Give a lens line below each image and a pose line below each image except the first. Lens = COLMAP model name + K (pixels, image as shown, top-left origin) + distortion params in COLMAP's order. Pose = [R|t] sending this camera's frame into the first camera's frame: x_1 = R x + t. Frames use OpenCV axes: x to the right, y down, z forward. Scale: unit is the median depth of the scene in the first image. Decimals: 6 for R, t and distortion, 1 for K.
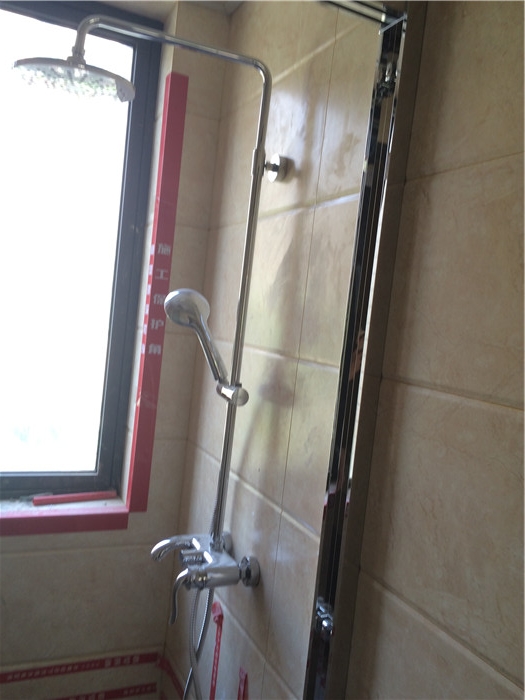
lens RADIAL K [[598.1, 0, 262.9], [0, 598.1, 354.0], [0, 0, 1]] dist [0.066793, -0.081912]
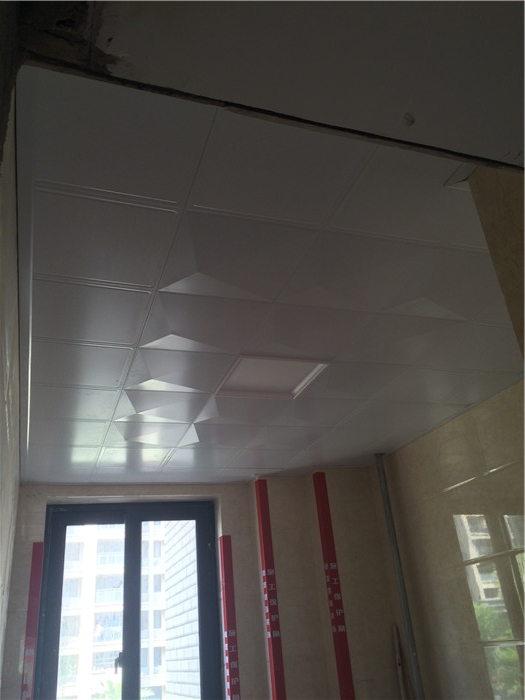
lens RADIAL K [[598.1, 0, 259.1], [0, 598.1, 349.8], [0, 0, 1]] dist [0.066793, -0.081912]
pose [[0.977892, -0.208809, 0.011239, 0.072805], [0.187316, 0.850811, -0.490951, 0.008597], [0.092953, 0.482202, 0.871115, -0.987747]]
